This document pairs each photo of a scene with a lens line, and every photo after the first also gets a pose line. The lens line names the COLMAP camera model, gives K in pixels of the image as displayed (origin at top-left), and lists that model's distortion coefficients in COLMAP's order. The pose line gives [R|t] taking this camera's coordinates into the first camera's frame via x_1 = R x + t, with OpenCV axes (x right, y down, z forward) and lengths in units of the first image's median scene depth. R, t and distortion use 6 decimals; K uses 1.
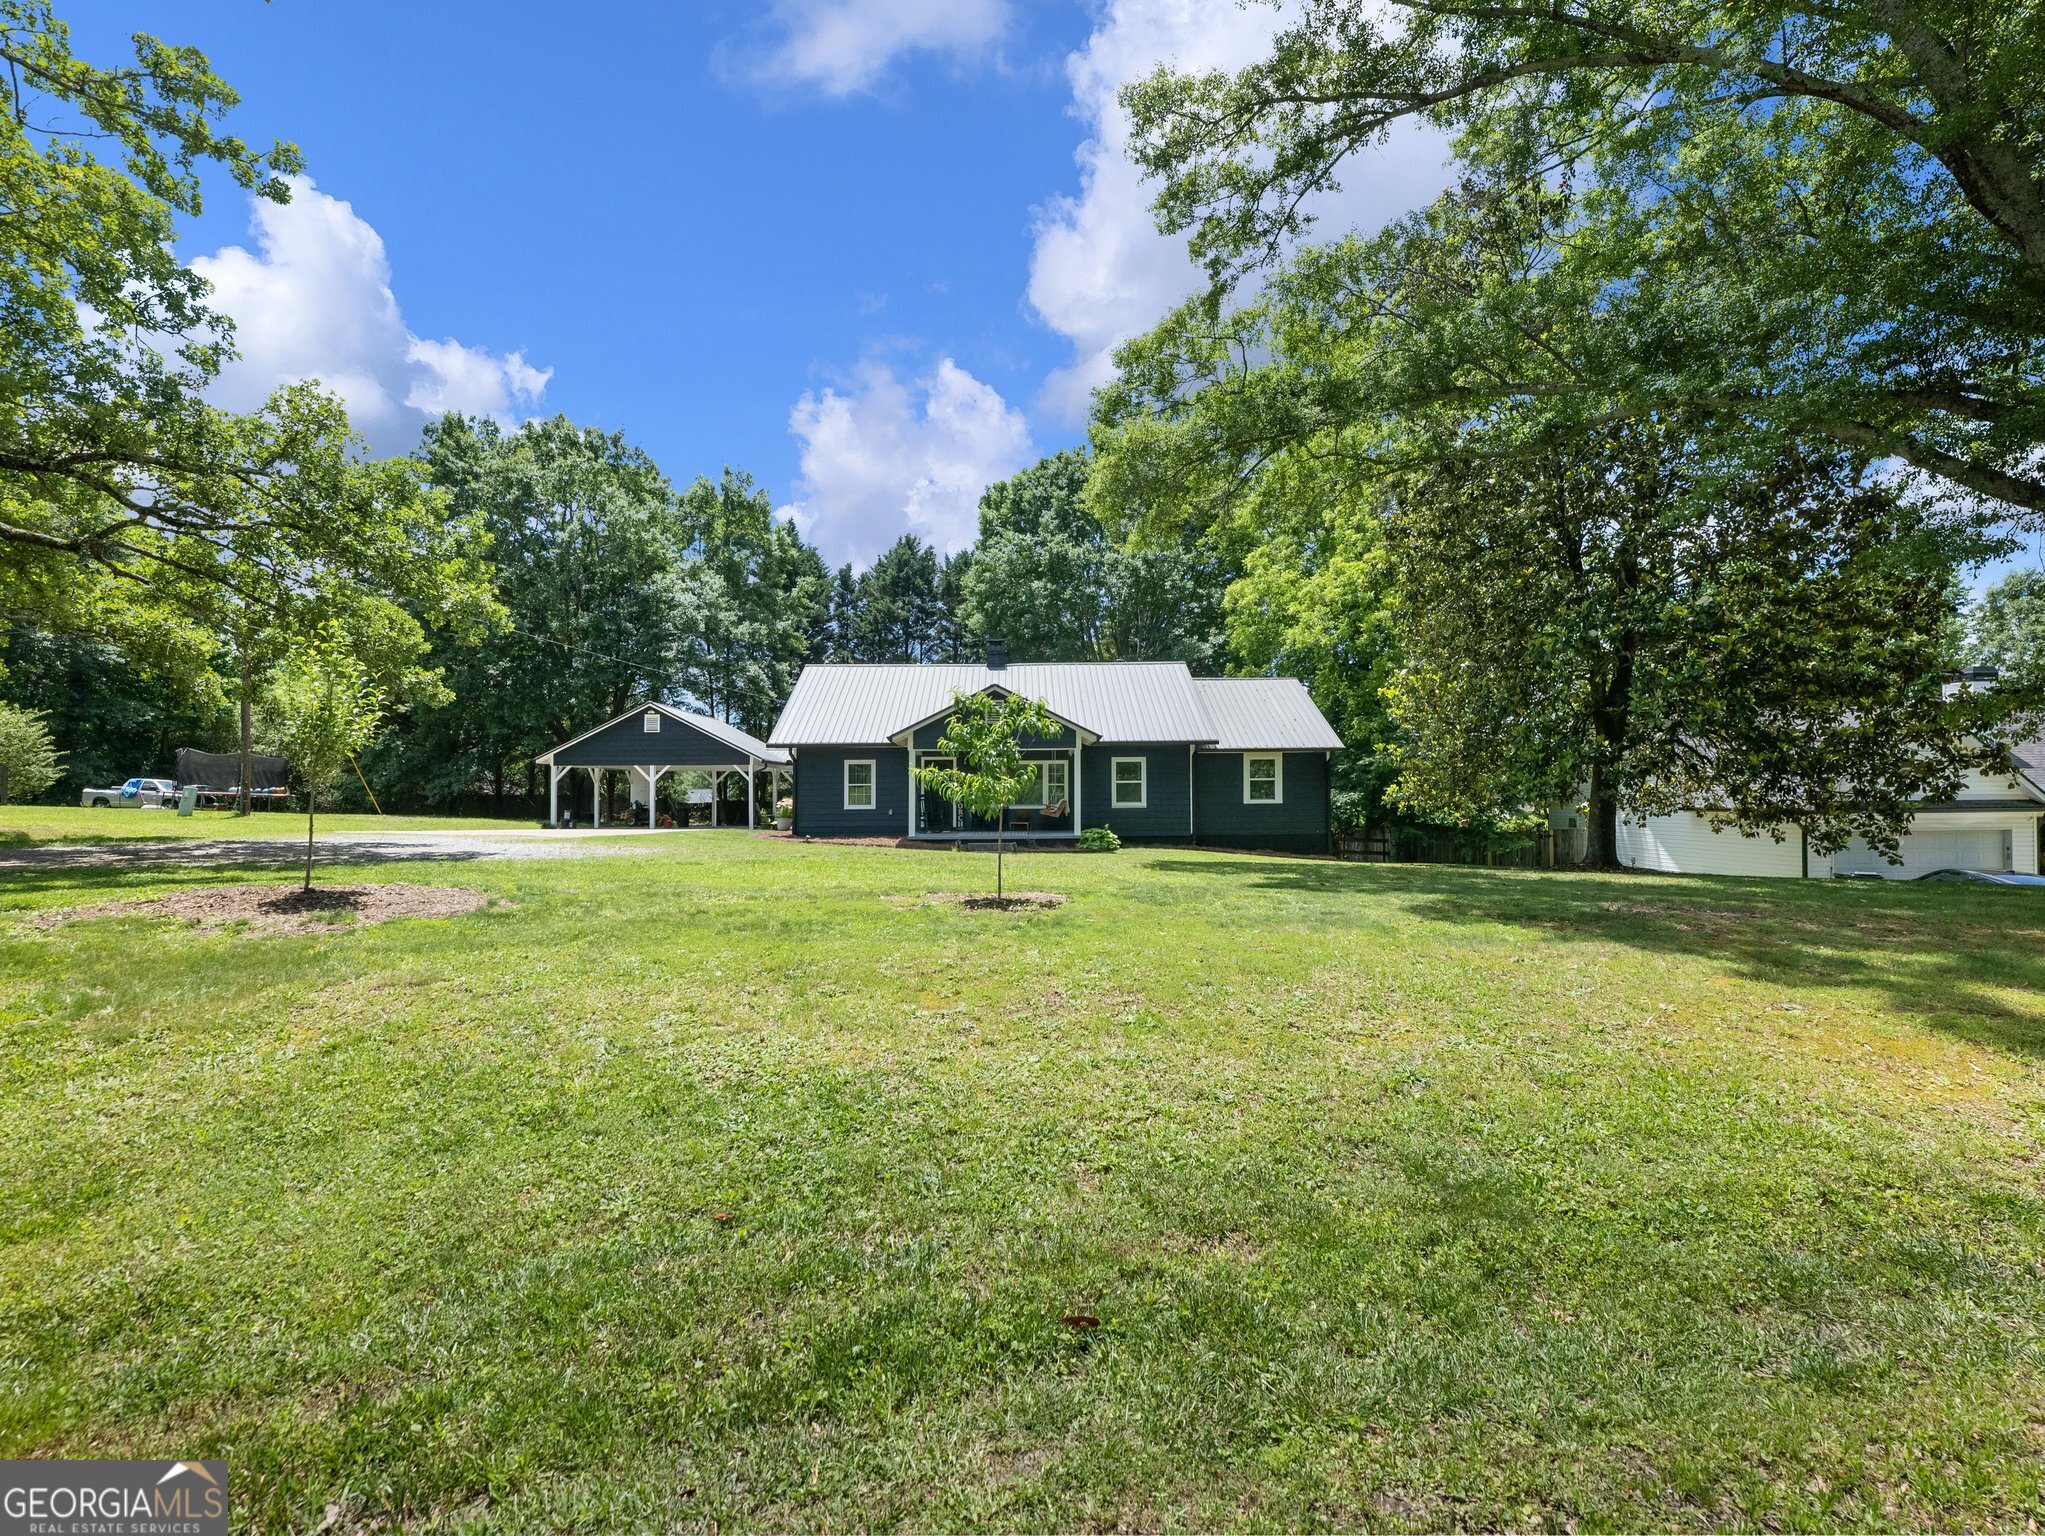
lens RADIAL K [[948.6, 0, 1022.5], [0, 948.6, 768.0], [0, 0, 1]] dist [-0.004244, -0.000258]
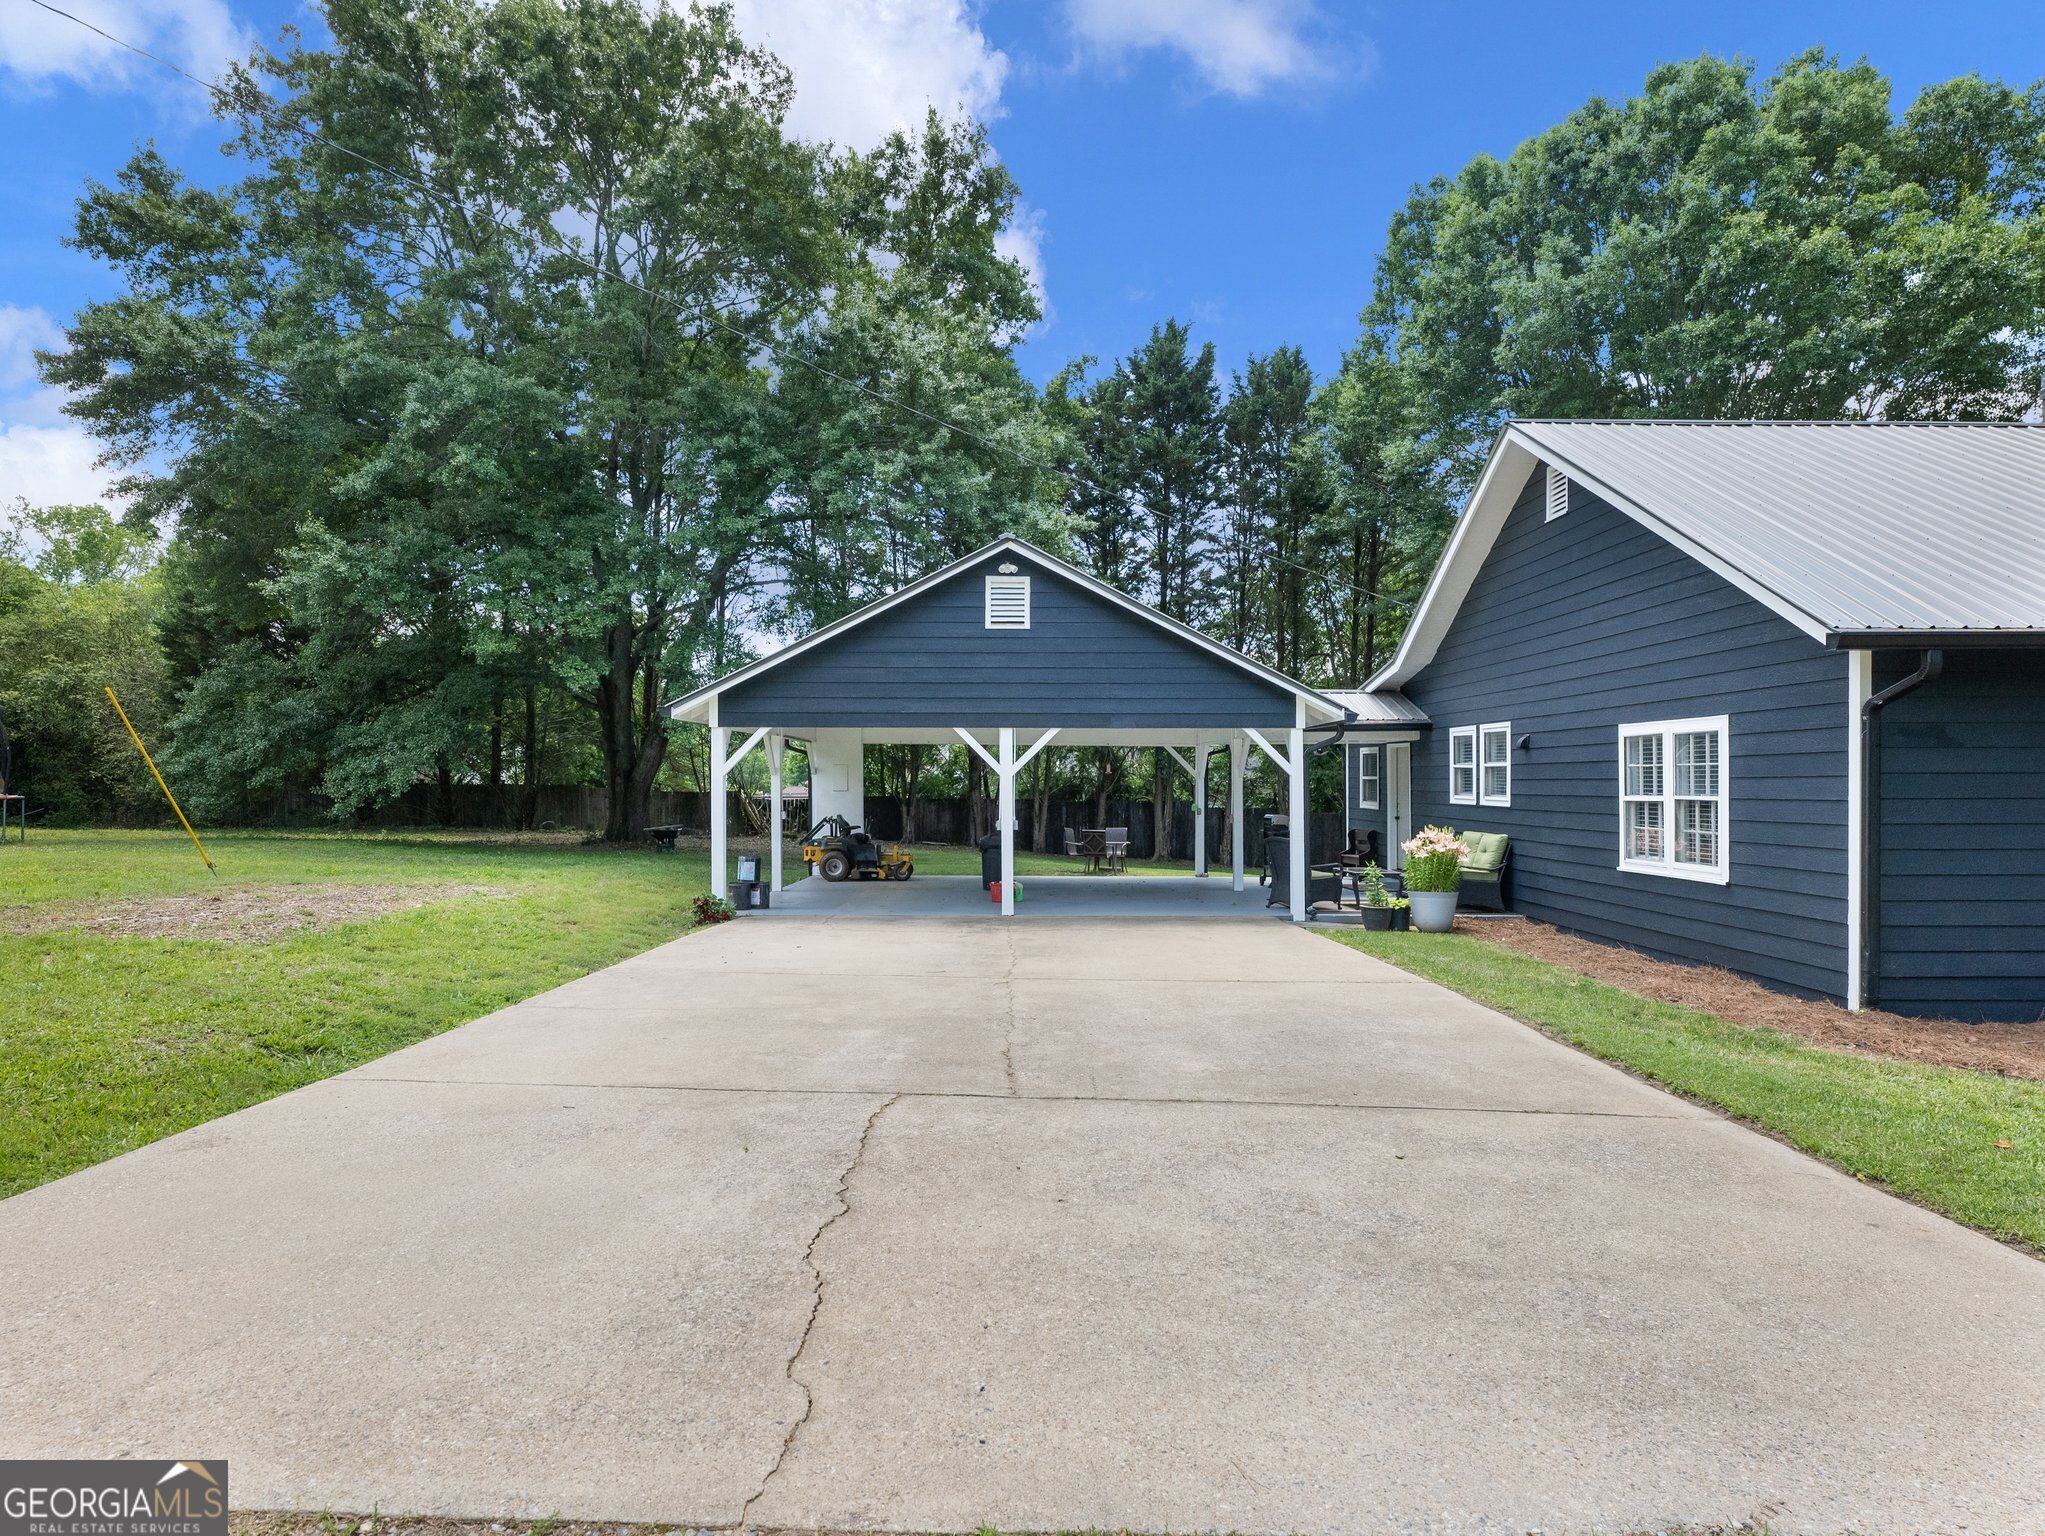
lens RADIAL K [[1142.9, 0, 1021.3], [0, 1142.9, 794.1], [0, 0, 1]] dist [-0.001468, -0.002498]
pose [[0.999974, 0.005362, -0.004882, -0.384925], [-0.005136, 0.998965, 0.045190, 0.002407], [0.005120, -0.045164, 0.998966, 0.593818]]
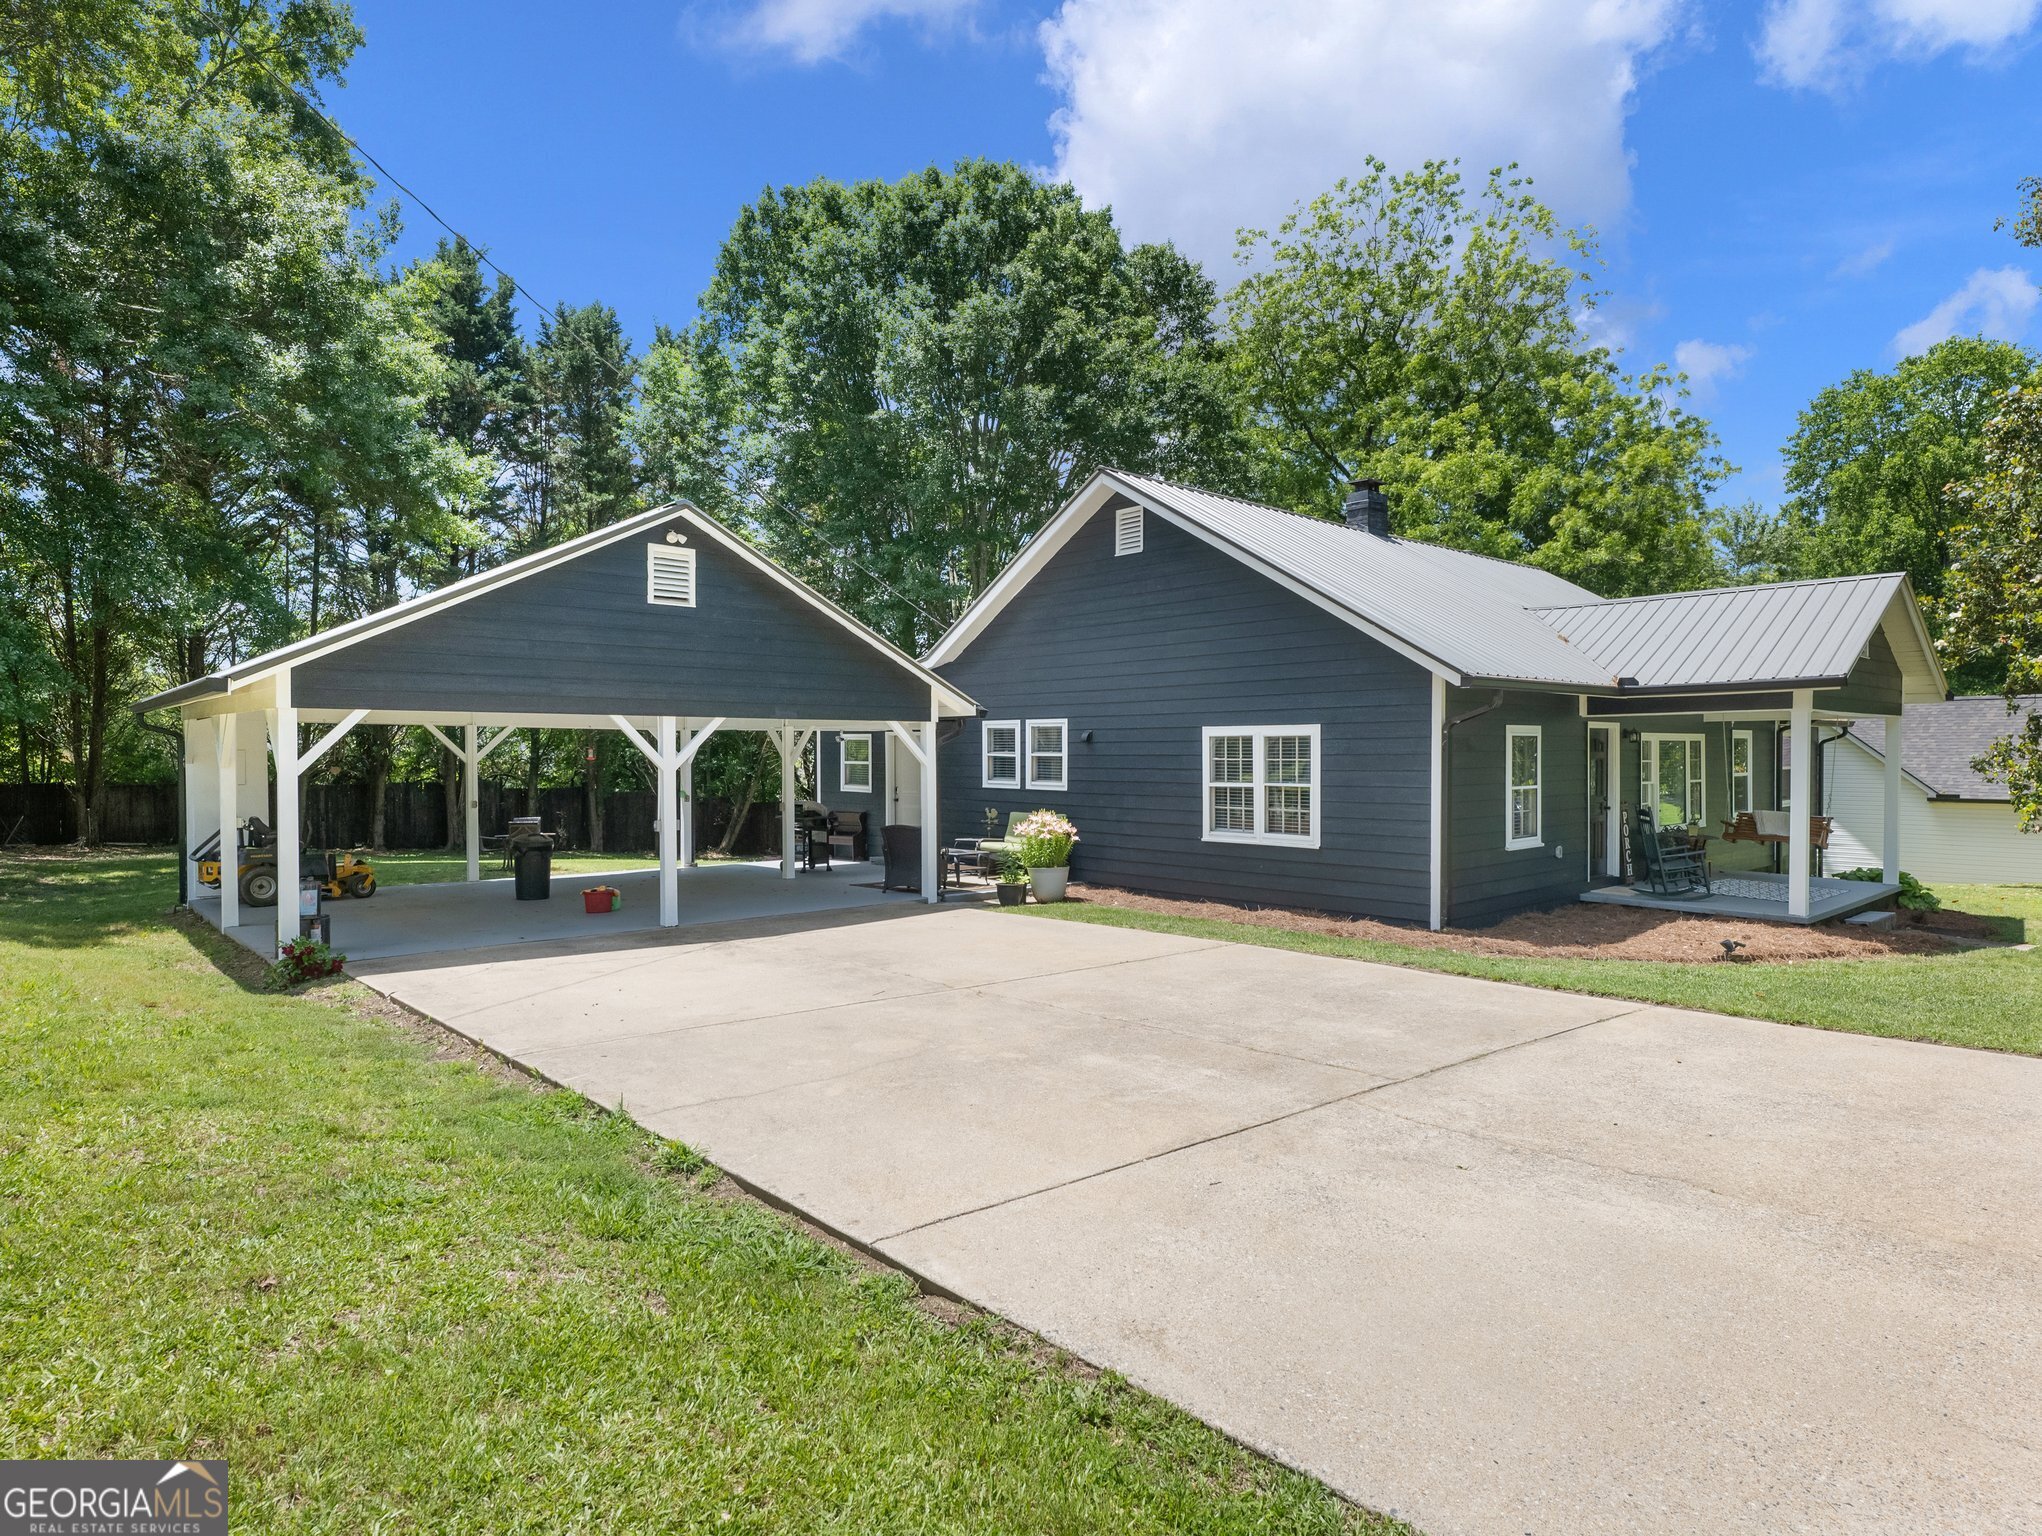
lens RADIAL K [[1136.7, 0, 1021.0], [0, 1136.7, 768.0], [0, 0, 1]] dist [0.001475, 0.000239]
pose [[0.754255, -0.005716, 0.656556, -0.546210], [-0.024956, 0.998990, 0.037367, -0.002670], [-0.656107, -0.044569, 0.753351, 0.656249]]
